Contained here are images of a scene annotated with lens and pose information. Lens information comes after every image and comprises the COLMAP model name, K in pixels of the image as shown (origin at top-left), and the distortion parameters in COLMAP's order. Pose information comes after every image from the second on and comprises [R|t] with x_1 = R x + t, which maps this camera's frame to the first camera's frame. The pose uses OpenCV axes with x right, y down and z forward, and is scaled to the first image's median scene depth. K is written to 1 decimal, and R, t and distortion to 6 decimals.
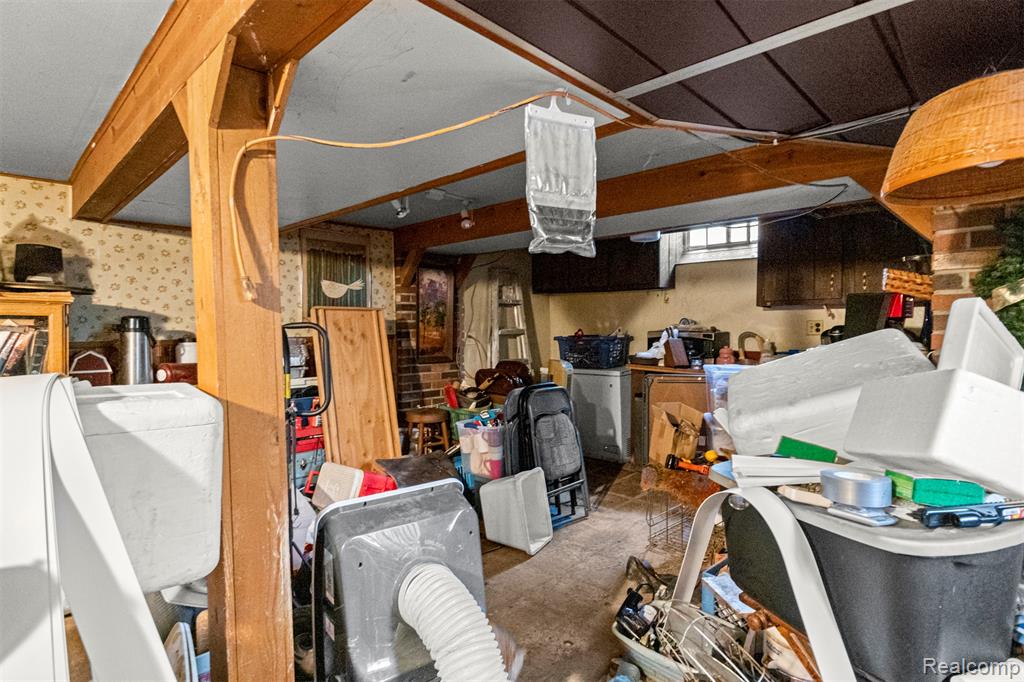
lens RADIAL K [[516.5, 0, 512.0], [0, 516.5, 341.0], [0, 0, 1]] dist [-0.003954, -0.000716]
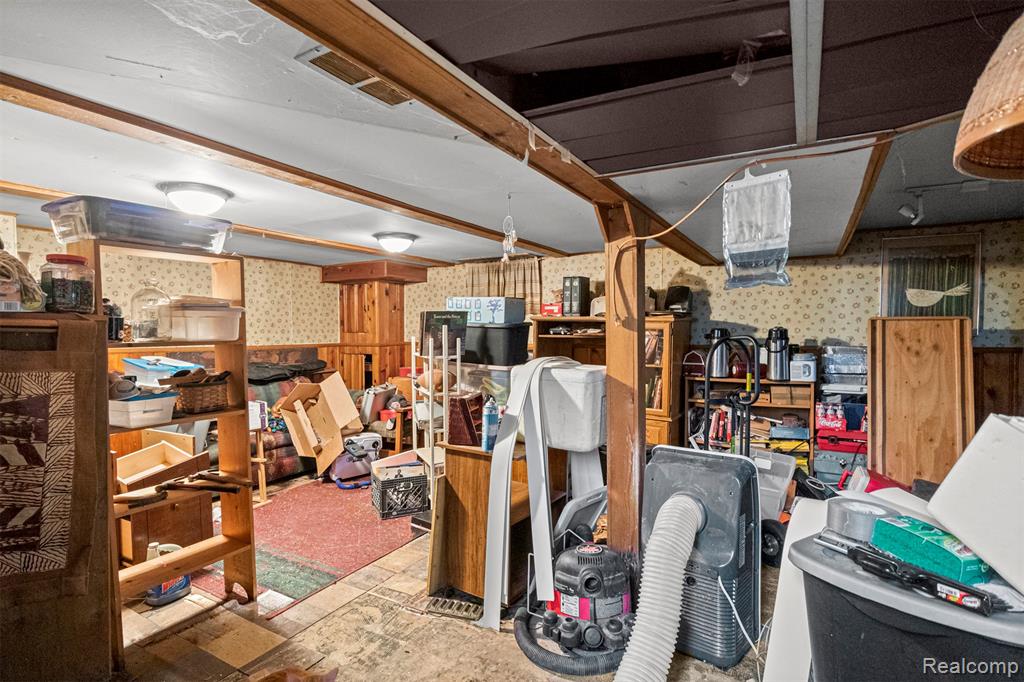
lens RADIAL K [[527.0, 0, 515.4], [0, 527.0, 355.0], [0, 0, 1]] dist [-0.003690, -0.000972]
pose [[0.257188, 0.049506, -0.965093, 0.439081], [-0.030651, 0.998602, 0.043057, -0.014578], [0.965875, 0.018508, 0.258346, 0.034168]]
